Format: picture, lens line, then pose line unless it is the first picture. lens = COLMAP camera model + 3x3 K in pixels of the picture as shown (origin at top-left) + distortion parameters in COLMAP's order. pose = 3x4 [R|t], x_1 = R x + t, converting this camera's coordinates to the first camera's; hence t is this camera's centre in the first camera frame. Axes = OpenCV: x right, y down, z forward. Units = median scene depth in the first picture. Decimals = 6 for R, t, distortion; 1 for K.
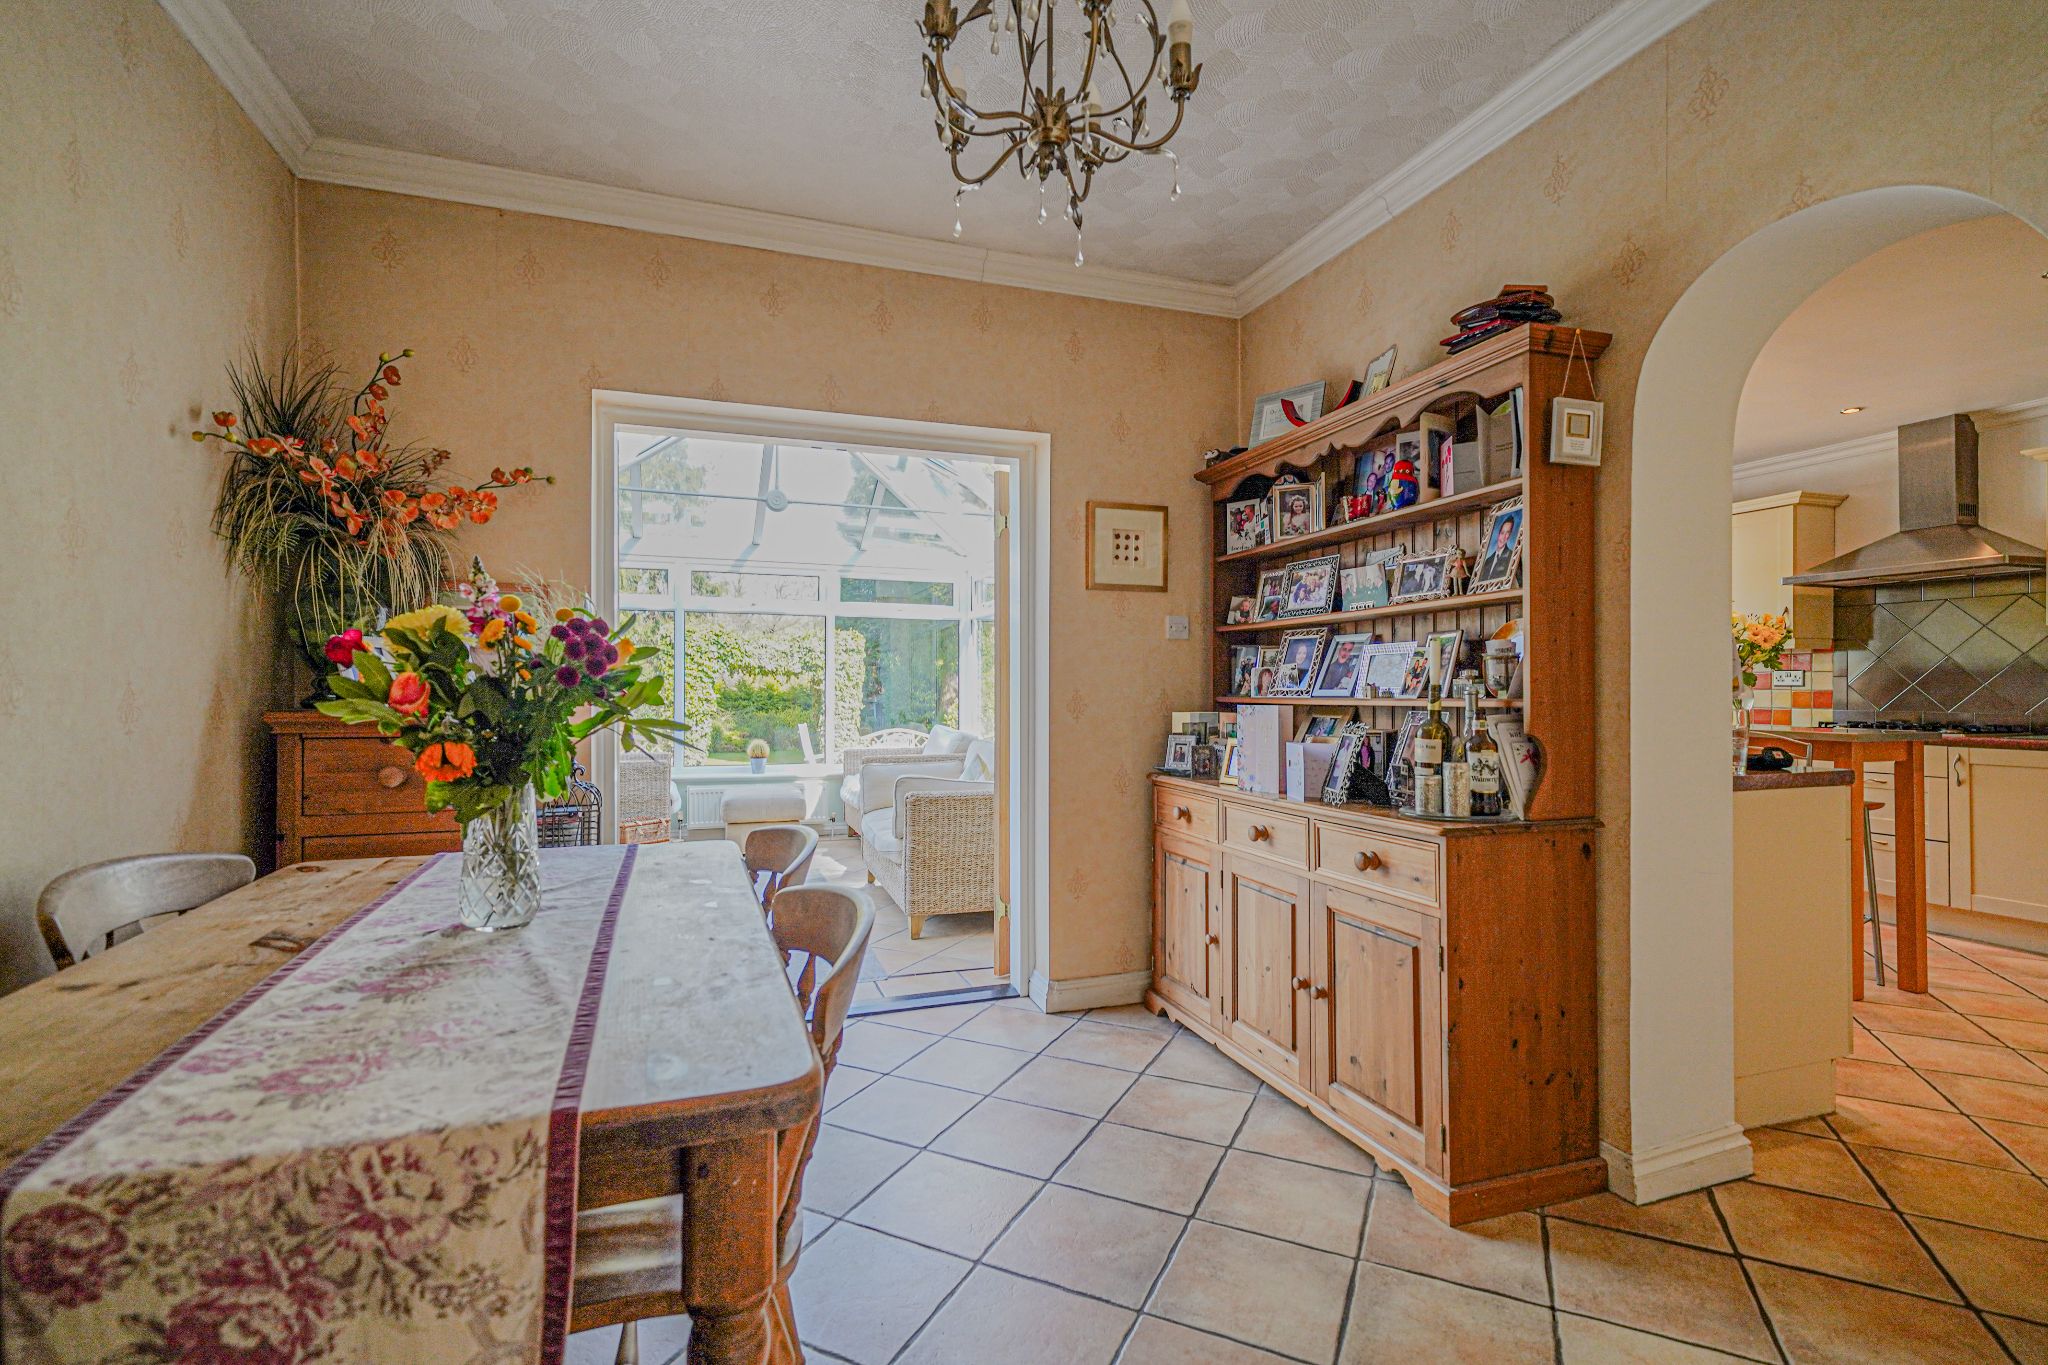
lens RADIAL K [[953.4, 0, 1024.0], [0, 953.4, 682.5], [0, 0, 1]] dist [-0.000066, 0.010280]
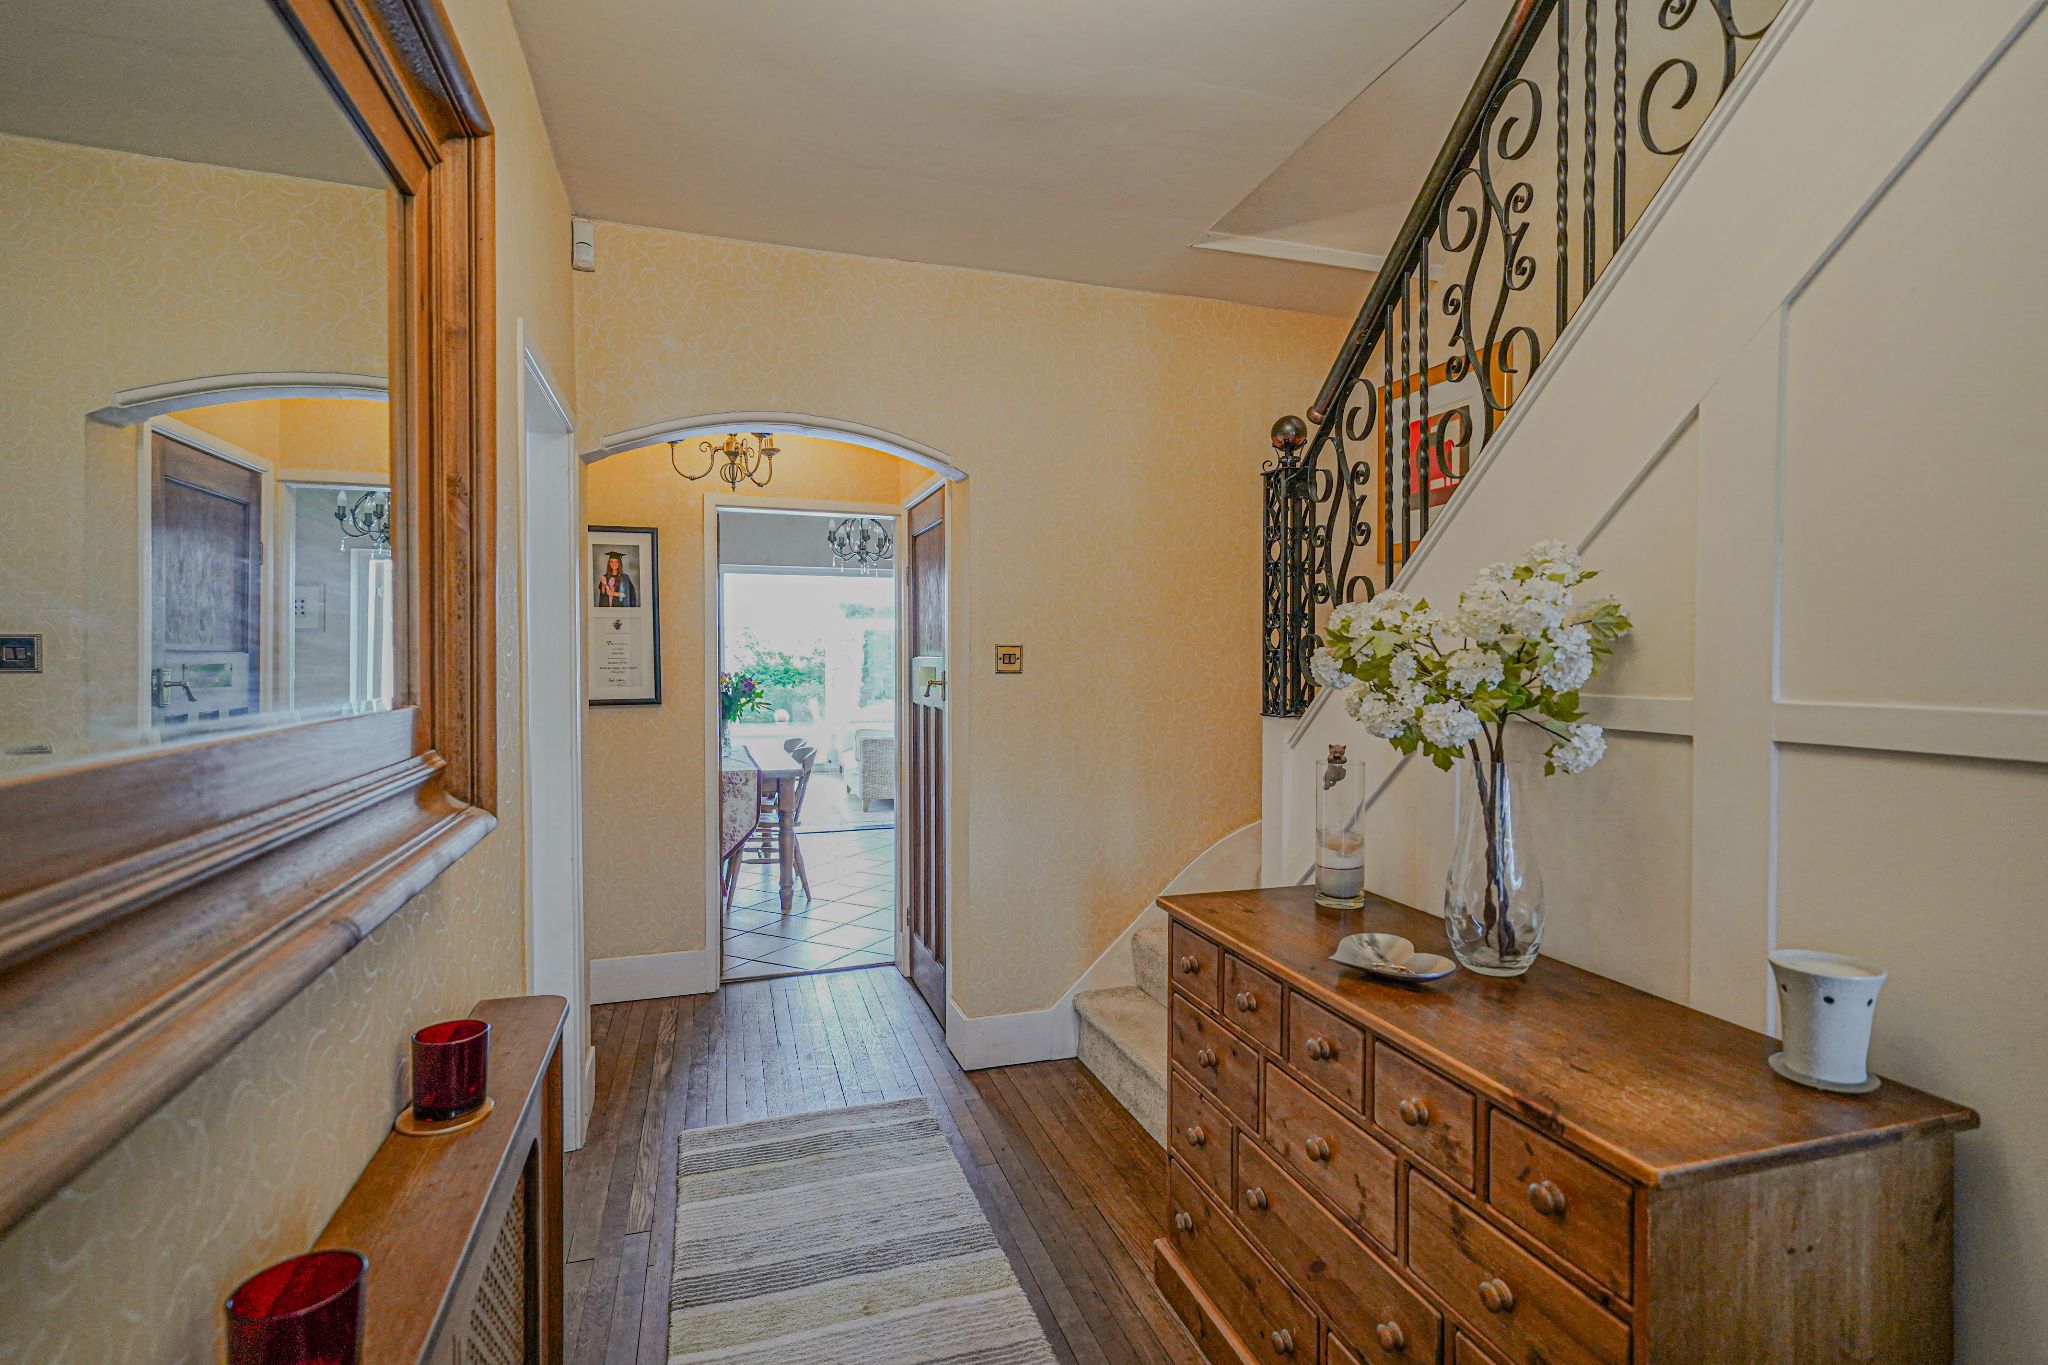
lens RADIAL K [[953.4, 0, 1024.0], [0, 953.4, 682.5], [0, 0, 1]] dist [-0.000066, 0.010280]
pose [[0.999848, 0.007870, -0.015543, 0.074925], [-0.007459, 0.999624, 0.026368, -0.015435], [0.015744, -0.026248, 0.999531, -0.293382]]
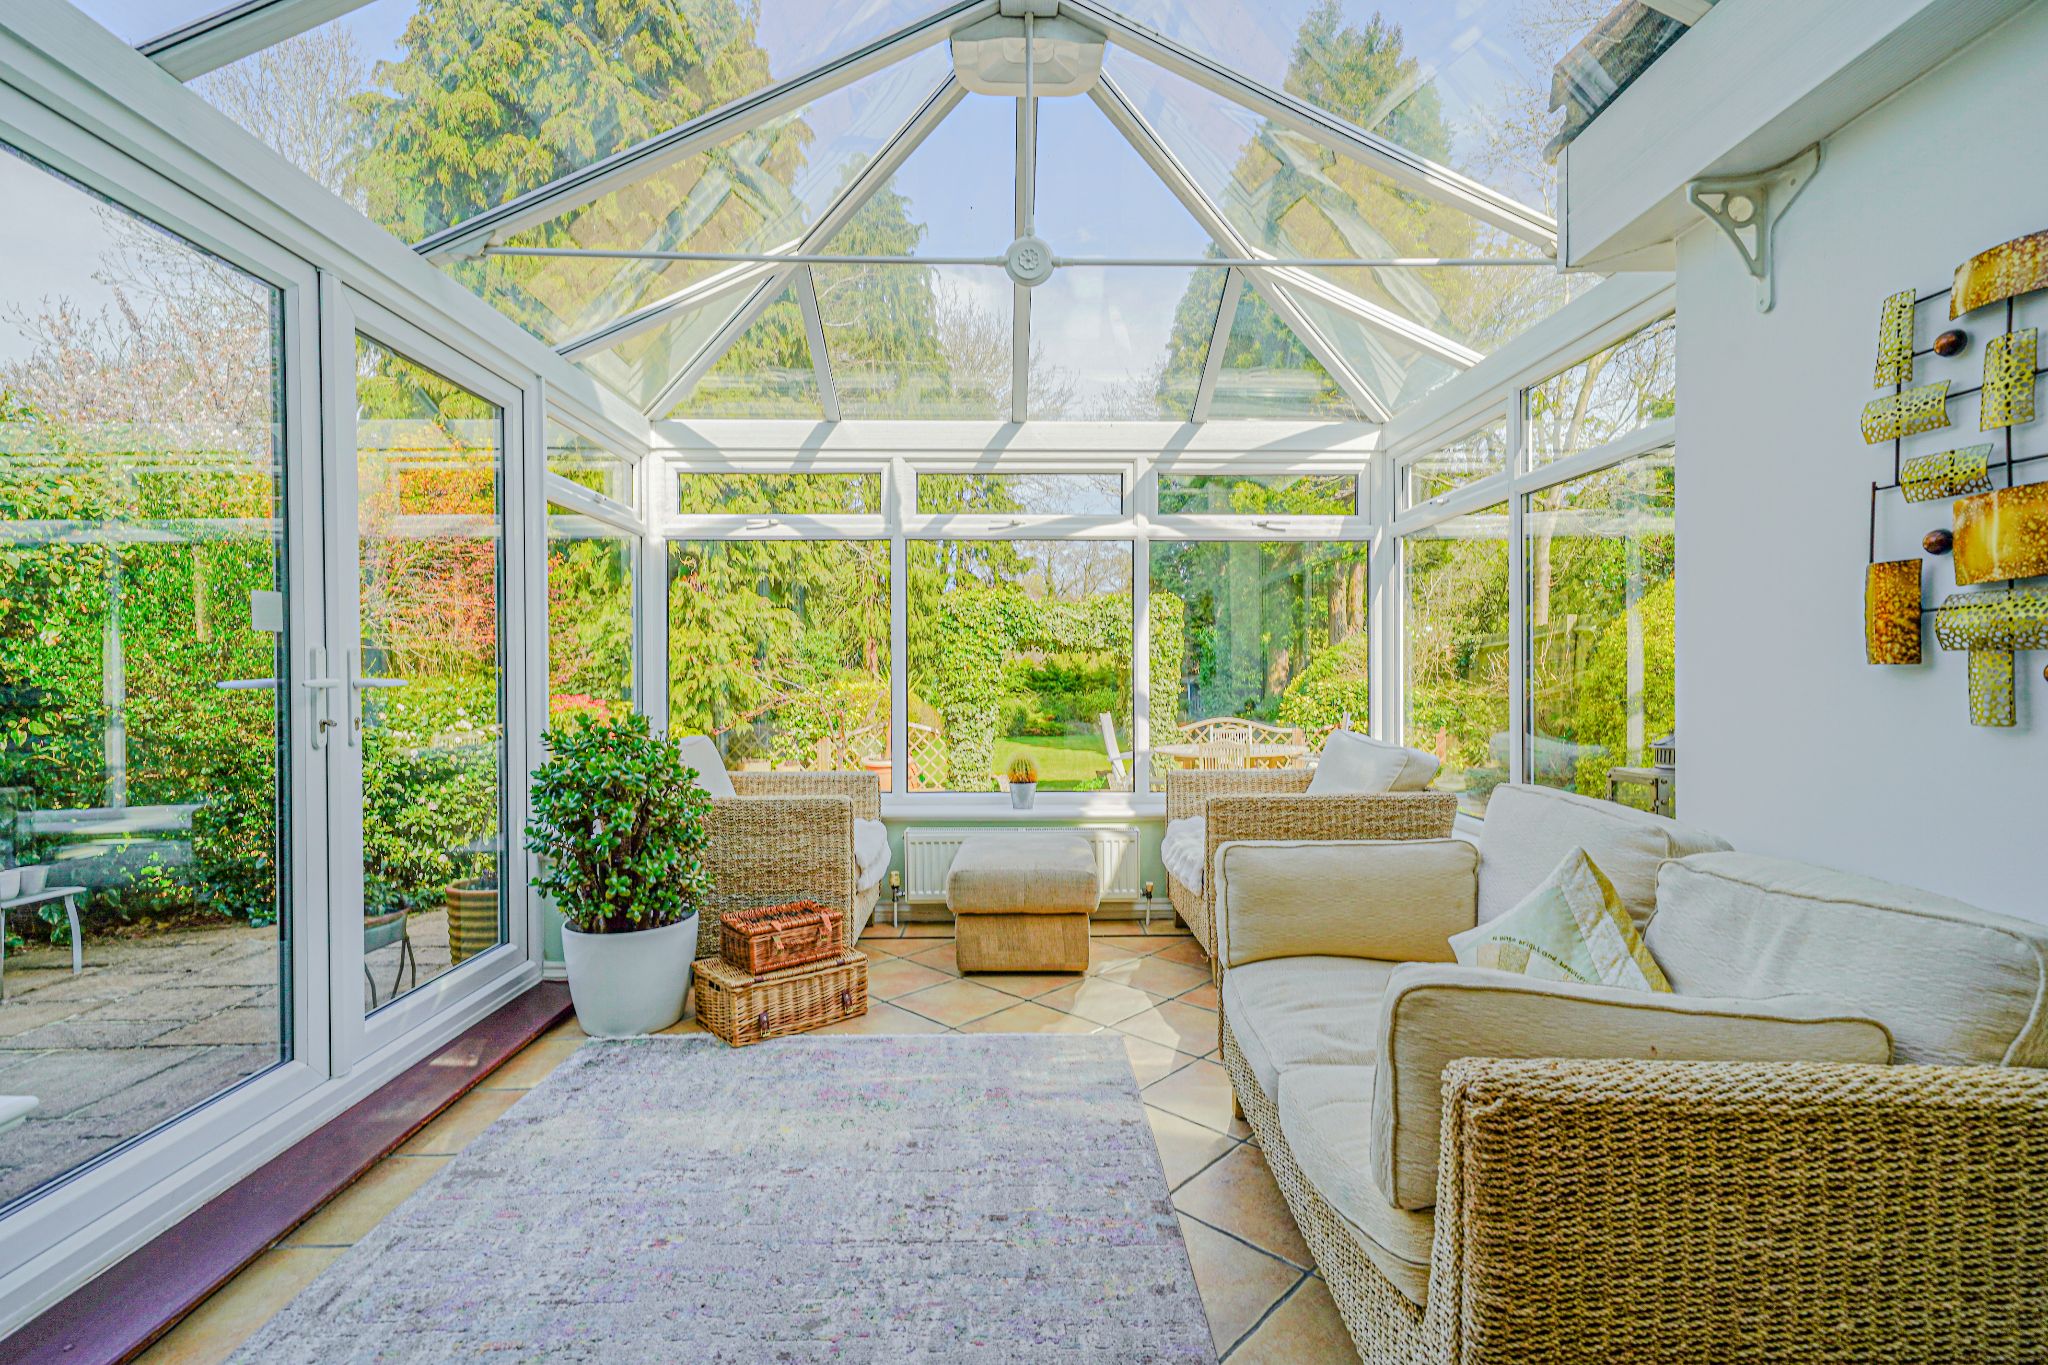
lens RADIAL K [[953.4, 0, 1024.0], [0, 953.4, 682.5], [0, 0, 1]] dist [-0.000066, 0.010280]
pose [[0.948989, -0.001286, -0.315306, -0.046702], [0.007921, 0.999773, 0.019761, 0.002837], [0.315209, -0.021250, 0.948784, 0.225093]]
